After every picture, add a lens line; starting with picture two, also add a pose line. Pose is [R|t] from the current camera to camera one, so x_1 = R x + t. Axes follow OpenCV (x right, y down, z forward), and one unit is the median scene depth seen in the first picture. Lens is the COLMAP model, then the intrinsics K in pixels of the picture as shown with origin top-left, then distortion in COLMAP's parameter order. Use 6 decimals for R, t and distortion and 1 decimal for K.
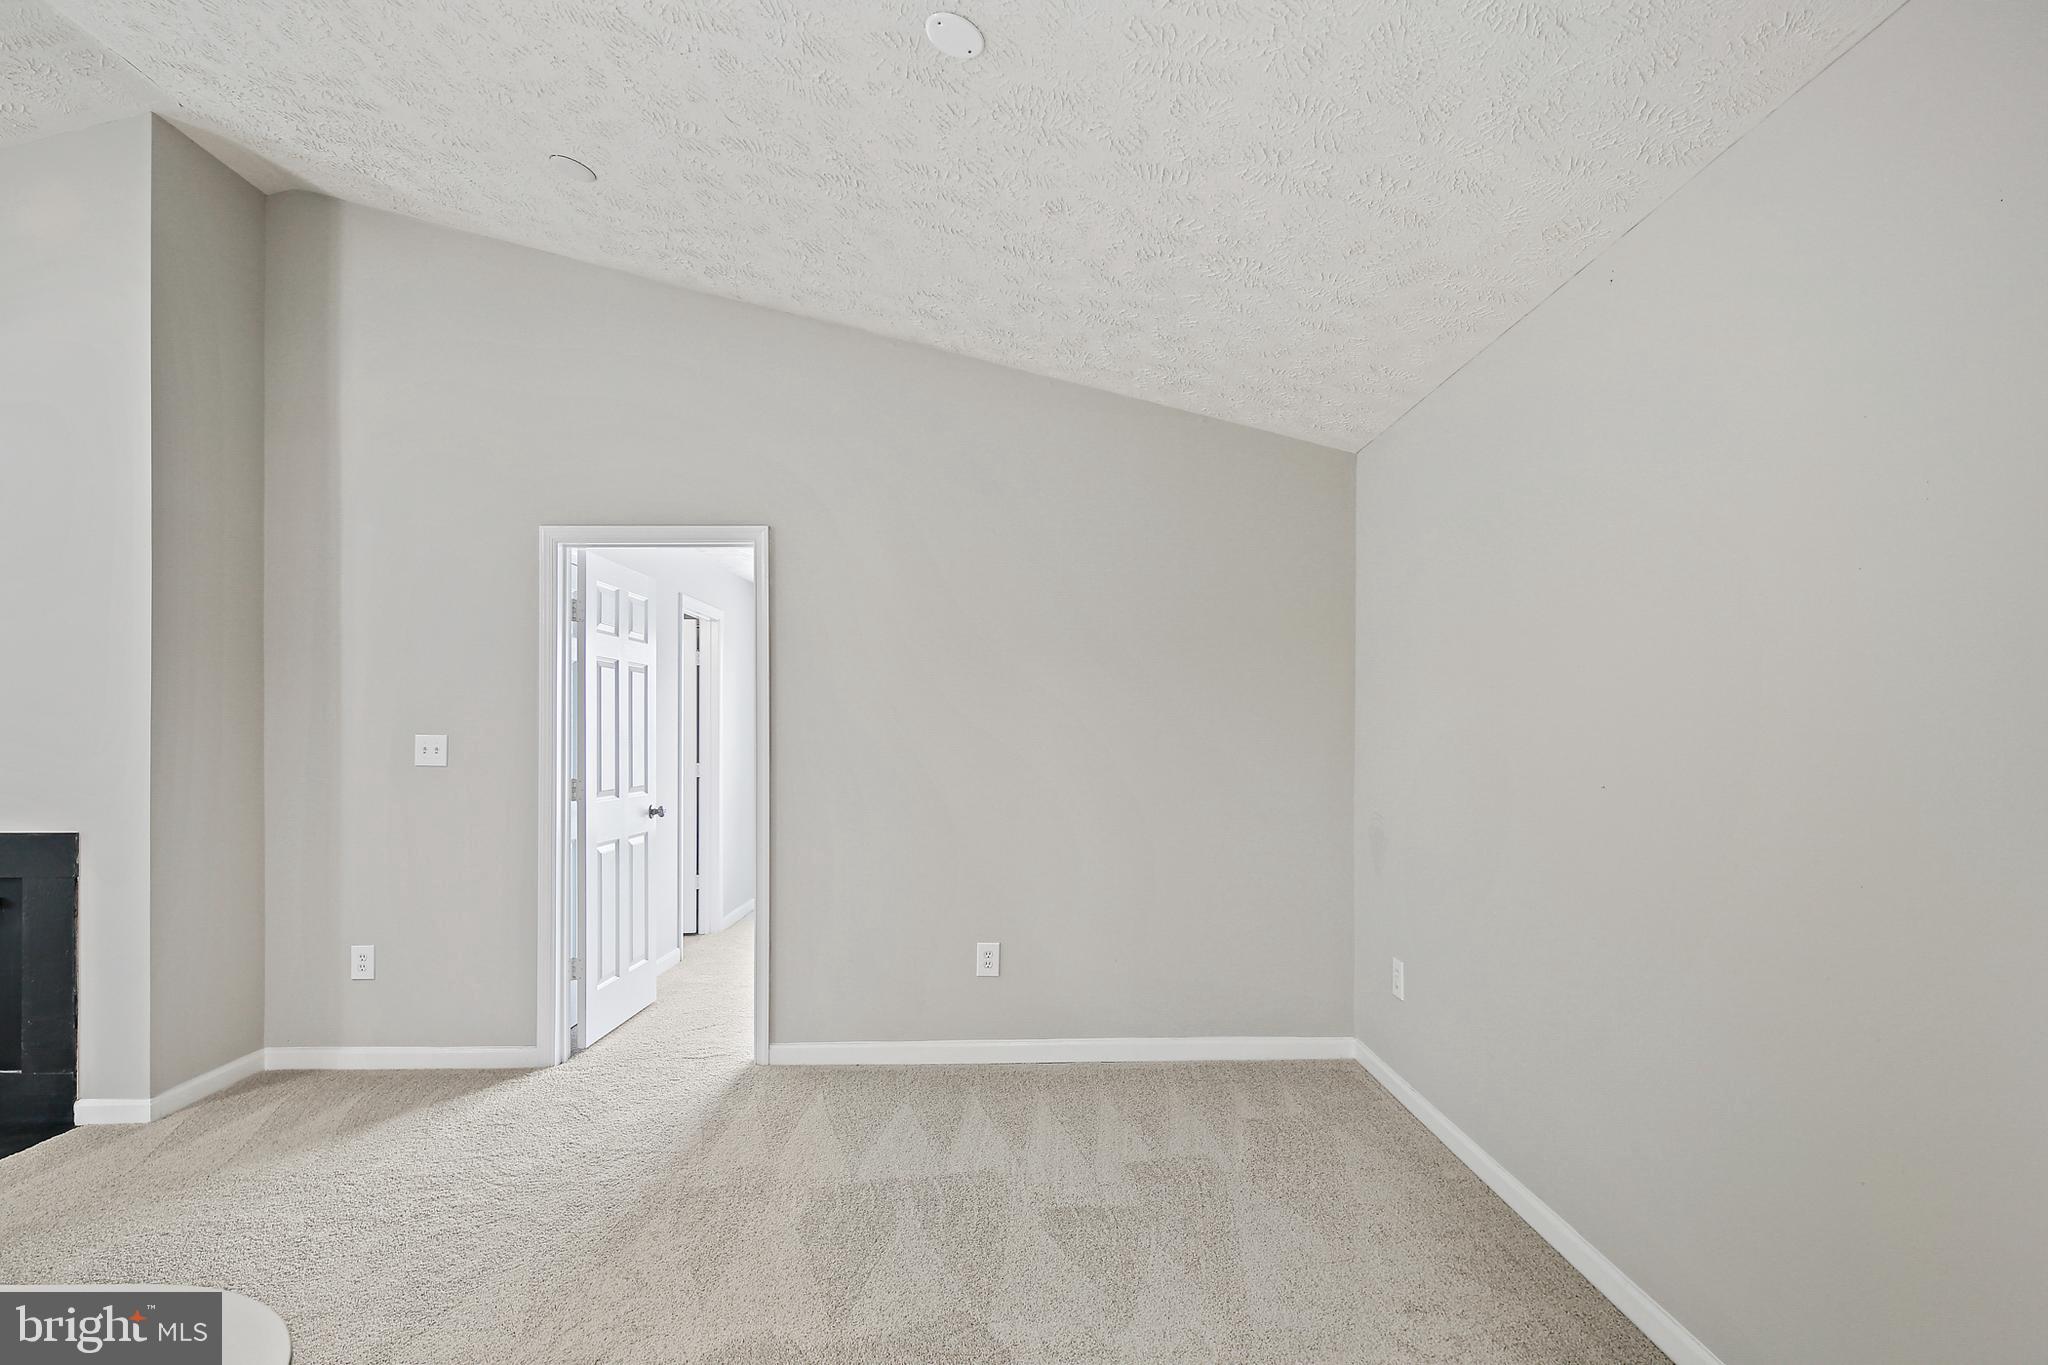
lens RADIAL K [[1003.7, 0, 1030.1], [0, 1003.7, 733.4], [0, 0, 1]] dist [0.000082, -0.000669]
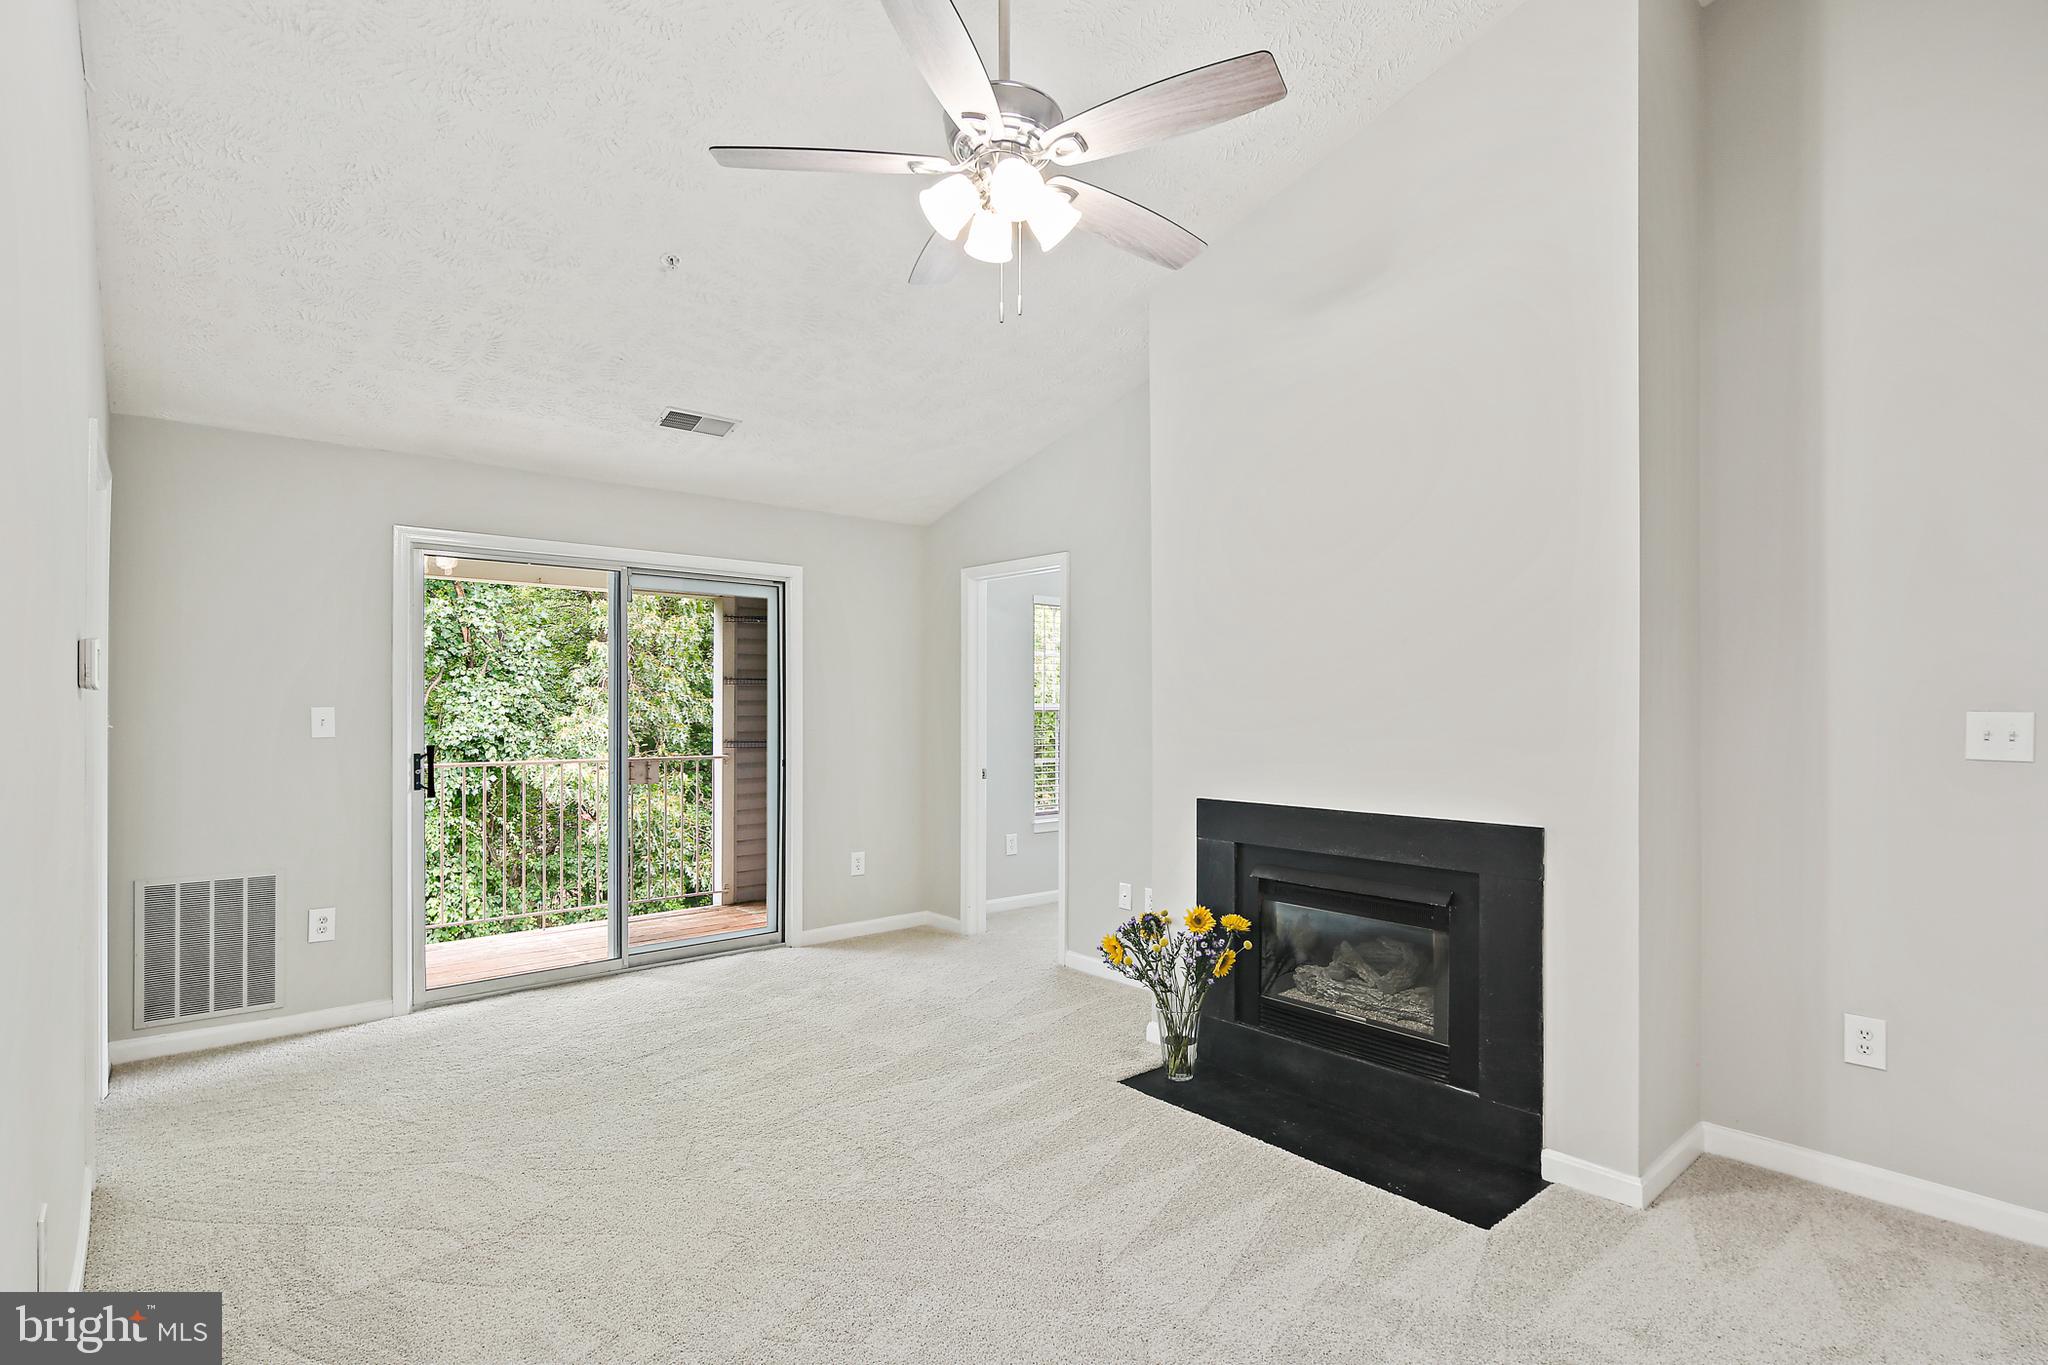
lens RADIAL K [[999.8, 0, 1023.7], [0, 999.8, 705.2], [0, 0, 1]] dist [-0.000226, -0.000797]
pose [[0.643186, -0.000994, -0.765709, -0.513565], [-0.002299, 0.999992, -0.003229, 0.000463], [0.765706, 0.003837, 0.643179, 0.114852]]
